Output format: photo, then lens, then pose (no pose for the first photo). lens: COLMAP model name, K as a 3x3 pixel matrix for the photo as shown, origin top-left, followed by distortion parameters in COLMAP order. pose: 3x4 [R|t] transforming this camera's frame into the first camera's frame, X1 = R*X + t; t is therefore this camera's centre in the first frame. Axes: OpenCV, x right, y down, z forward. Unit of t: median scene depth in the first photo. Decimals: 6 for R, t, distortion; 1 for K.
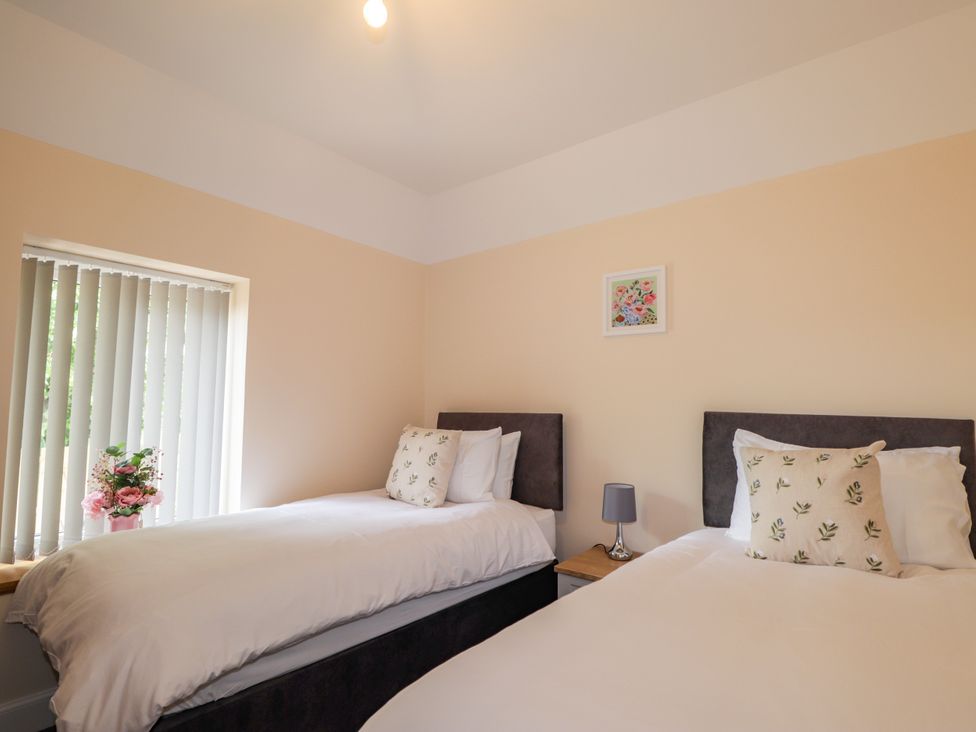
lens RADIAL K [[512.1, 0, 488.0], [0, 512.1, 366.0], [0, 0, 1]] dist [-0.001151, -0.011347]
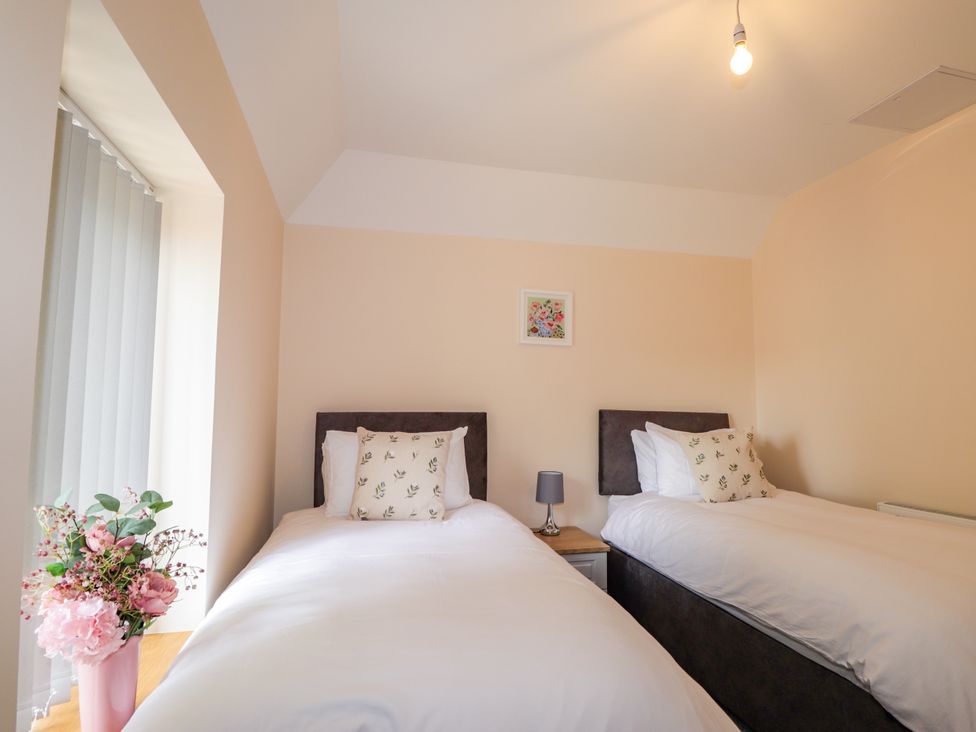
lens RADIAL K [[512.1, 0, 488.0], [0, 512.1, 366.0], [0, 0, 1]] dist [-0.001151, -0.011347]
pose [[0.614830, 0.060218, 0.786357, -0.756222], [-0.065639, 0.997528, -0.025069, 0.026686], [-0.785923, -0.036203, 0.617263, 0.383622]]
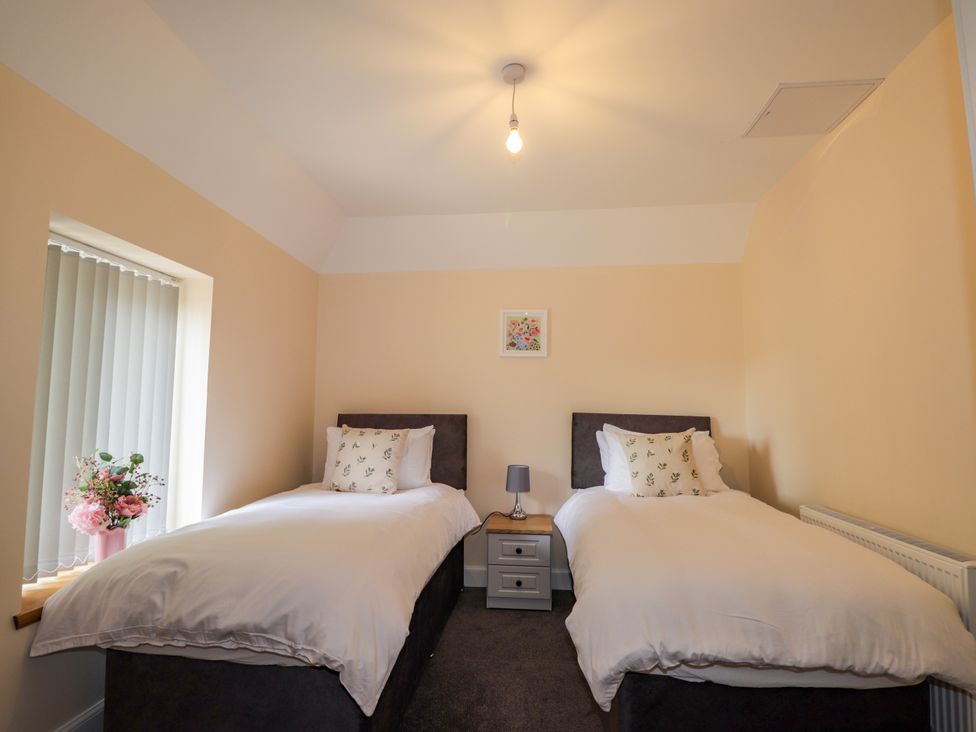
lens RADIAL K [[512.1, 0, 488.0], [0, 512.1, 366.0], [0, 0, 1]] dist [-0.001151, -0.011347]
pose [[0.837453, 0.046752, 0.544506, -0.564680], [-0.045899, 0.998831, -0.015167, -0.011822], [-0.544578, -0.012291, 0.838620, -0.110306]]
